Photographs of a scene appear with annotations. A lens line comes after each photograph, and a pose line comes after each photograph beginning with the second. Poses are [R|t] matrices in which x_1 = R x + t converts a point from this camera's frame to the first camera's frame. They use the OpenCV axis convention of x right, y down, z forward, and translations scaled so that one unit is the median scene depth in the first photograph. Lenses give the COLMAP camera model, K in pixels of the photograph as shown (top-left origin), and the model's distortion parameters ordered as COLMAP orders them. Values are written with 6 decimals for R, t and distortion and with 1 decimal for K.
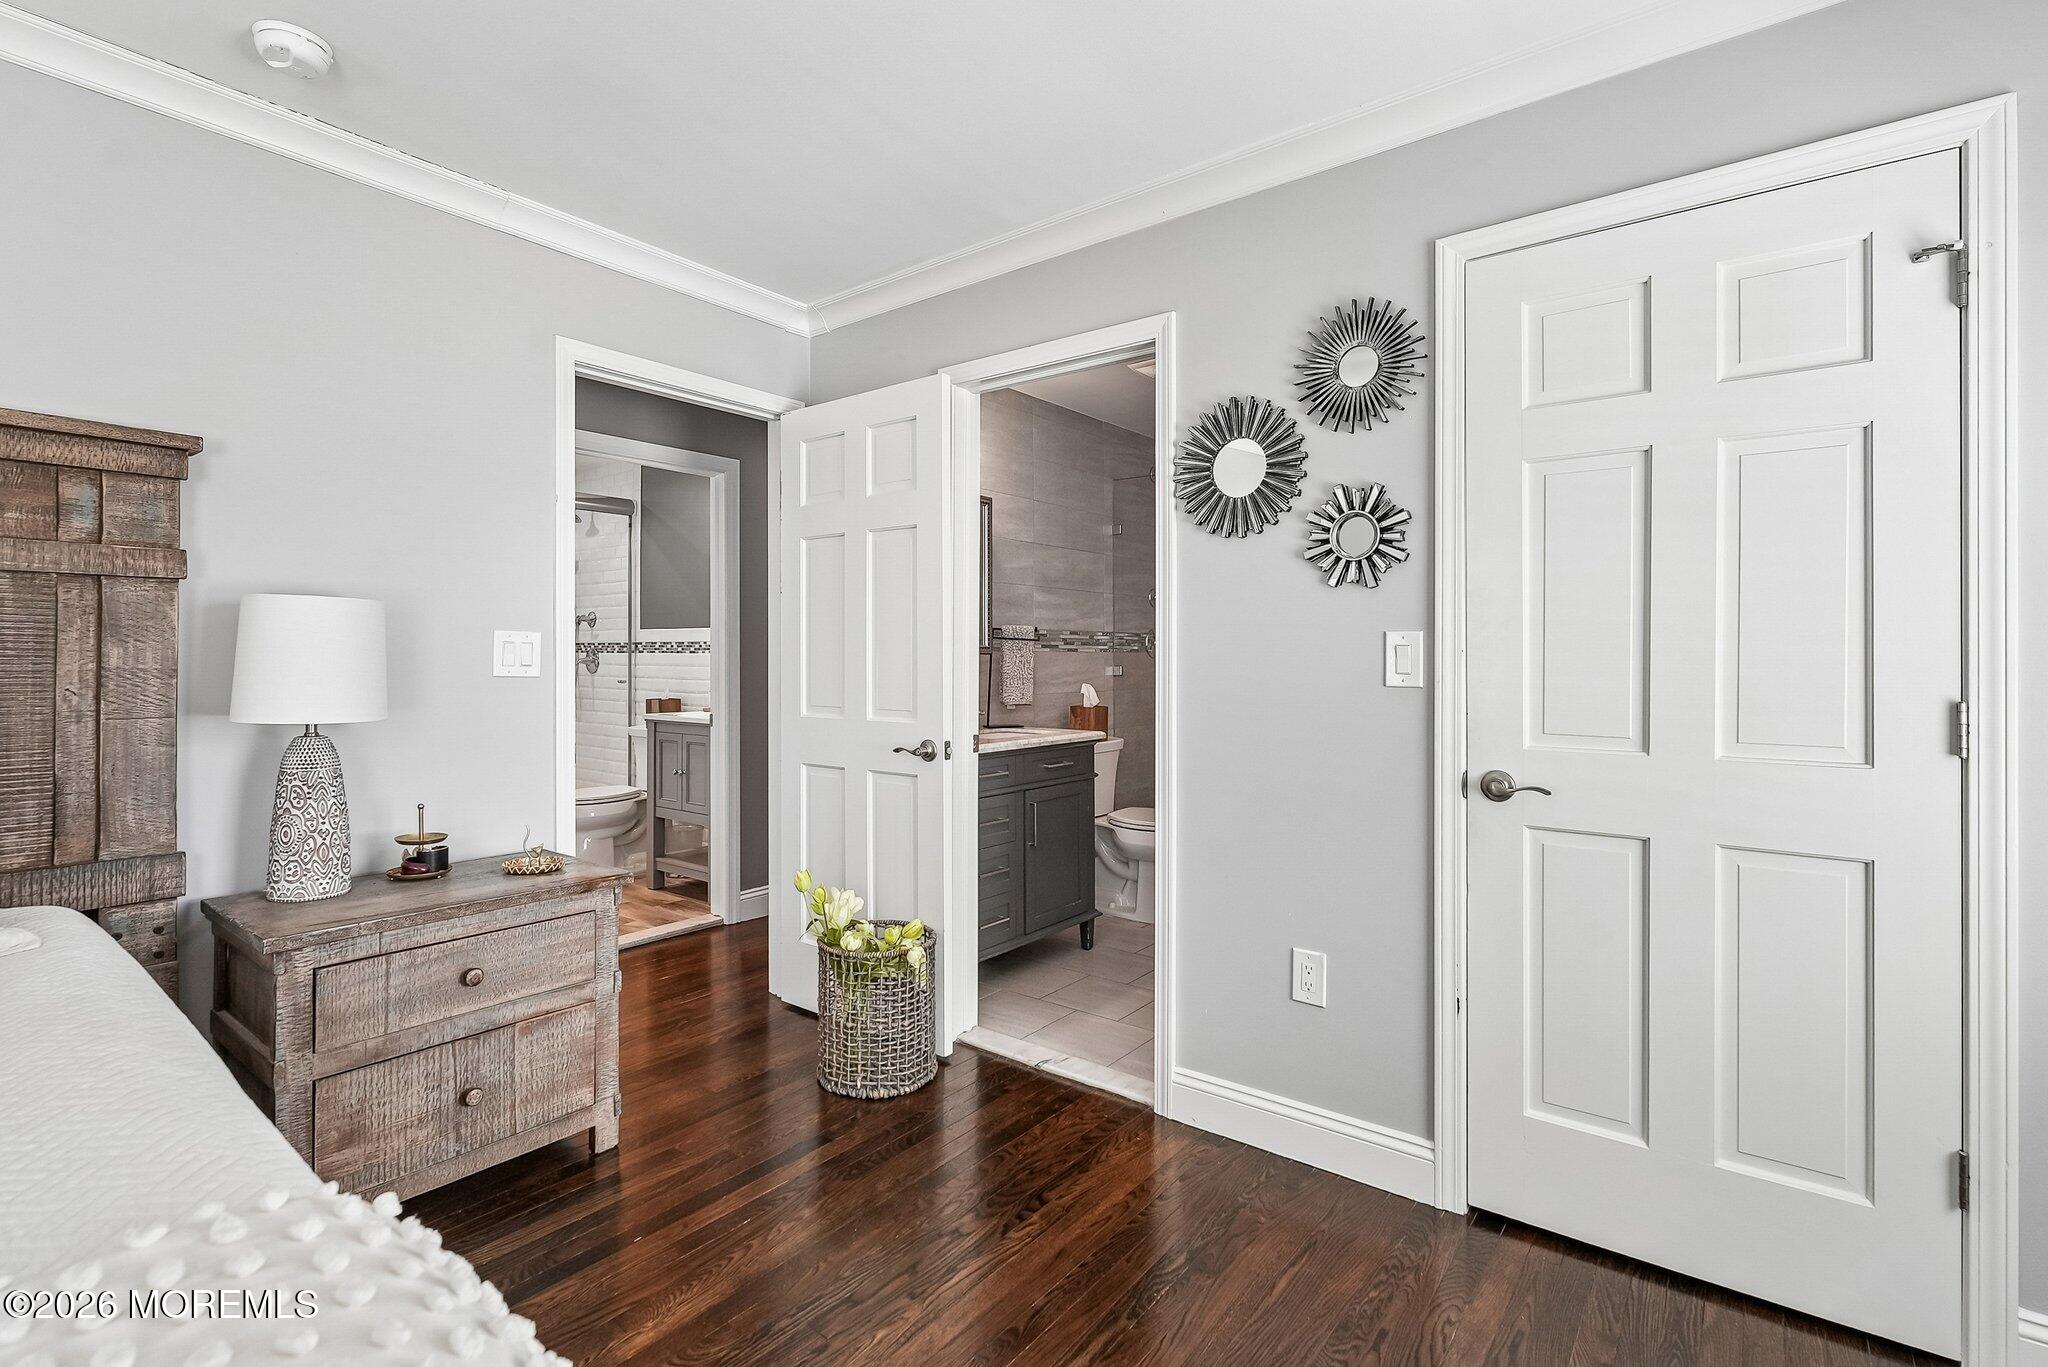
lens RADIAL K [[964.8, 0, 1024.0], [0, 964.8, 683.5], [0, 0, 1]] dist [-0.001519, -0.000188]
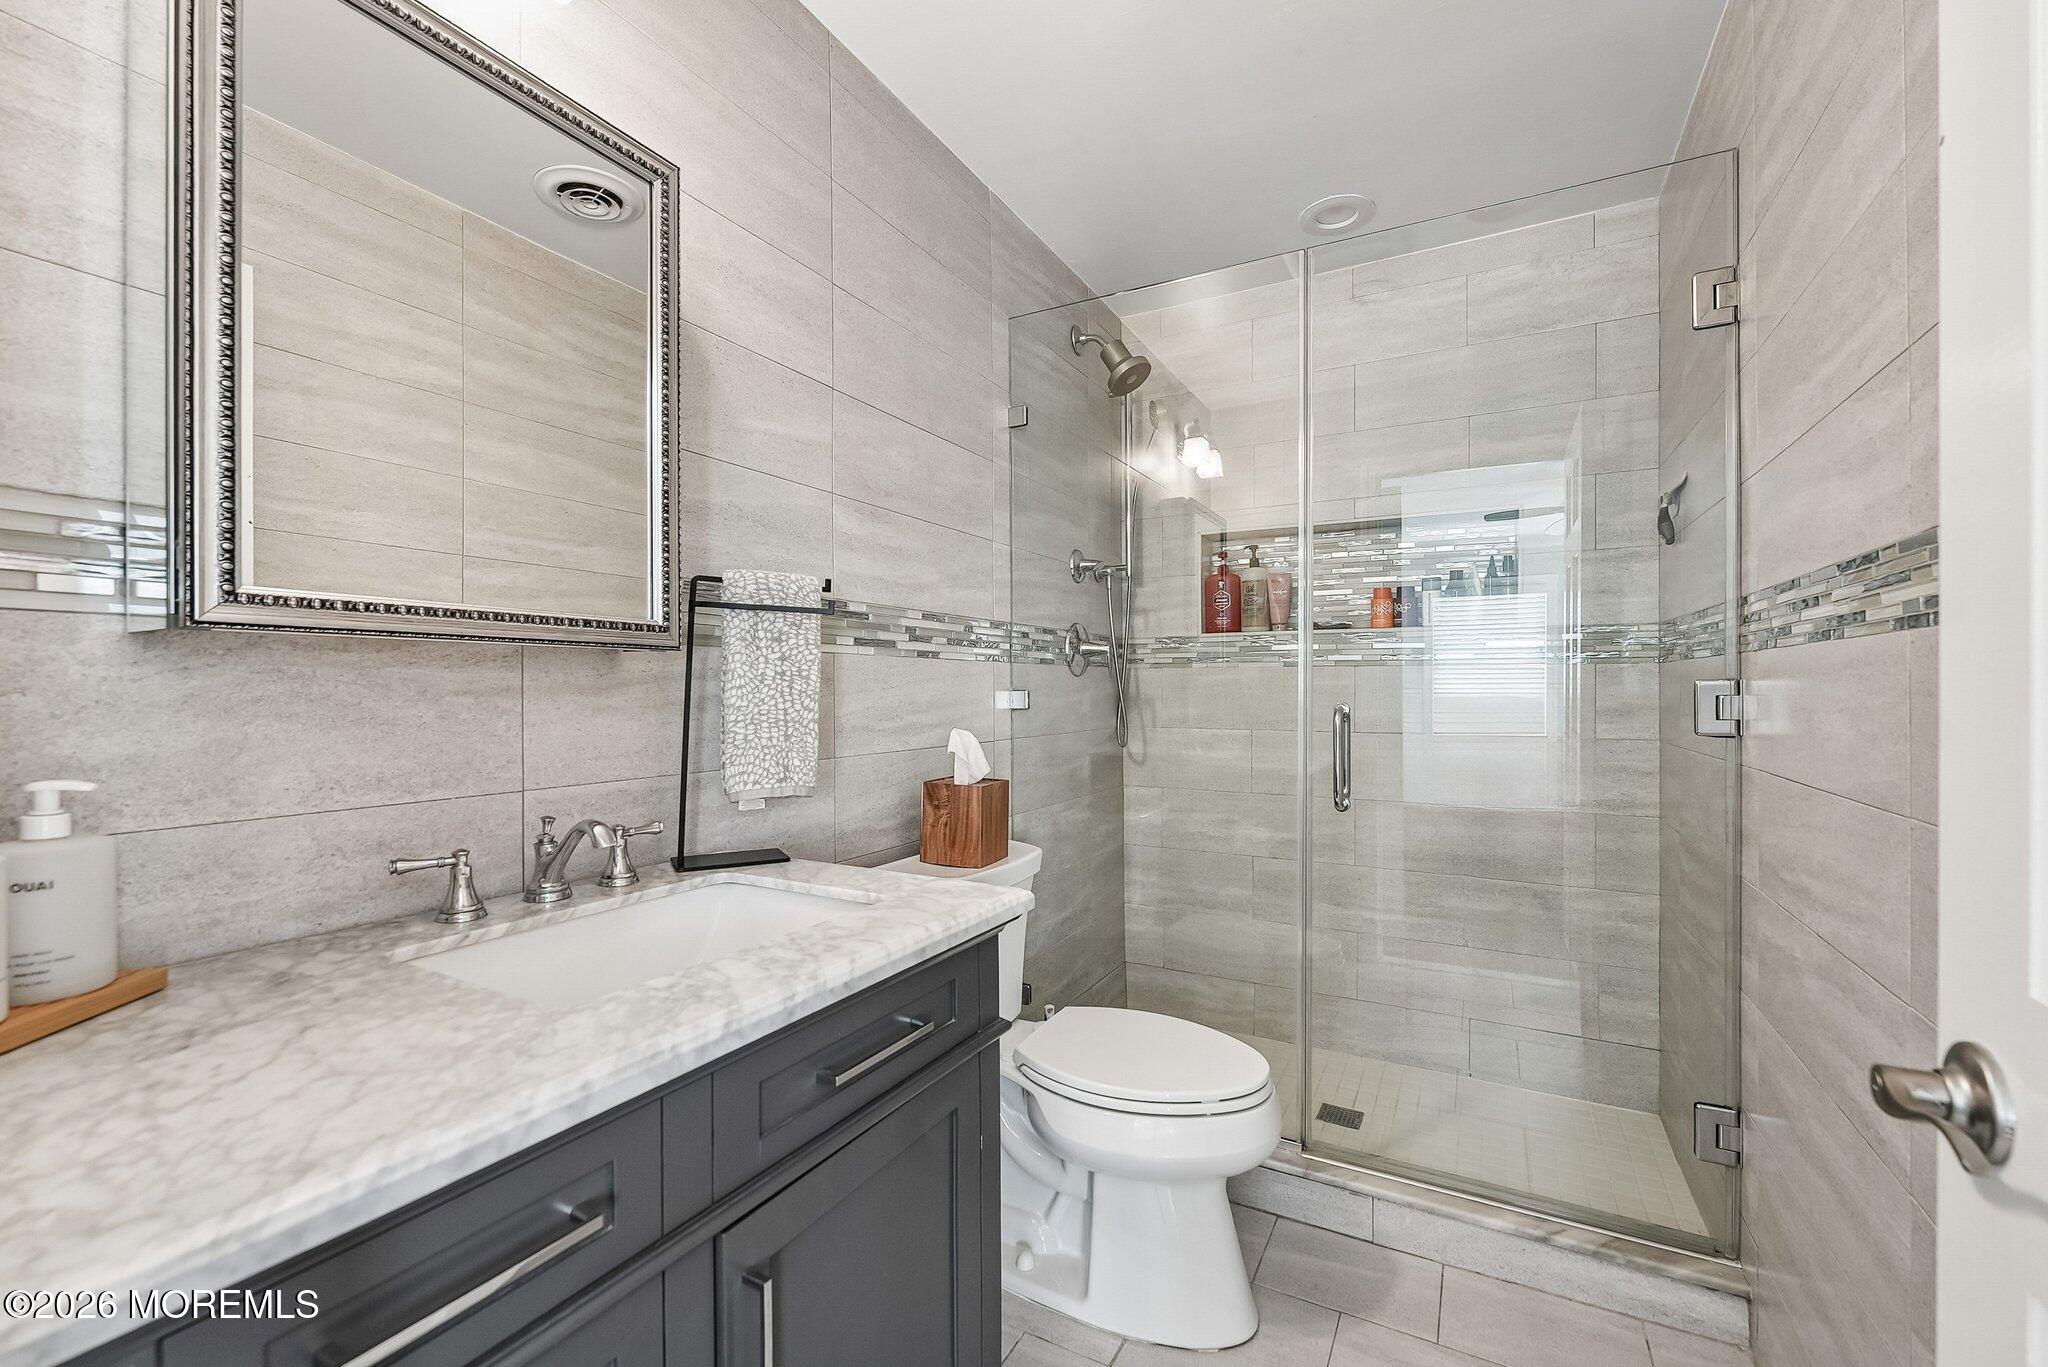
lens RADIAL K [[870.5, 0, 1024.0], [0, 870.5, 683.5], [0, 0, 1]] dist [0.001093, -0.000458]
pose [[0.986802, 0.000244, 0.161933, 0.028207], [0.004963, 0.999483, -0.031754, -0.007626], [-0.161857, 0.032139, 0.986291, 0.585787]]
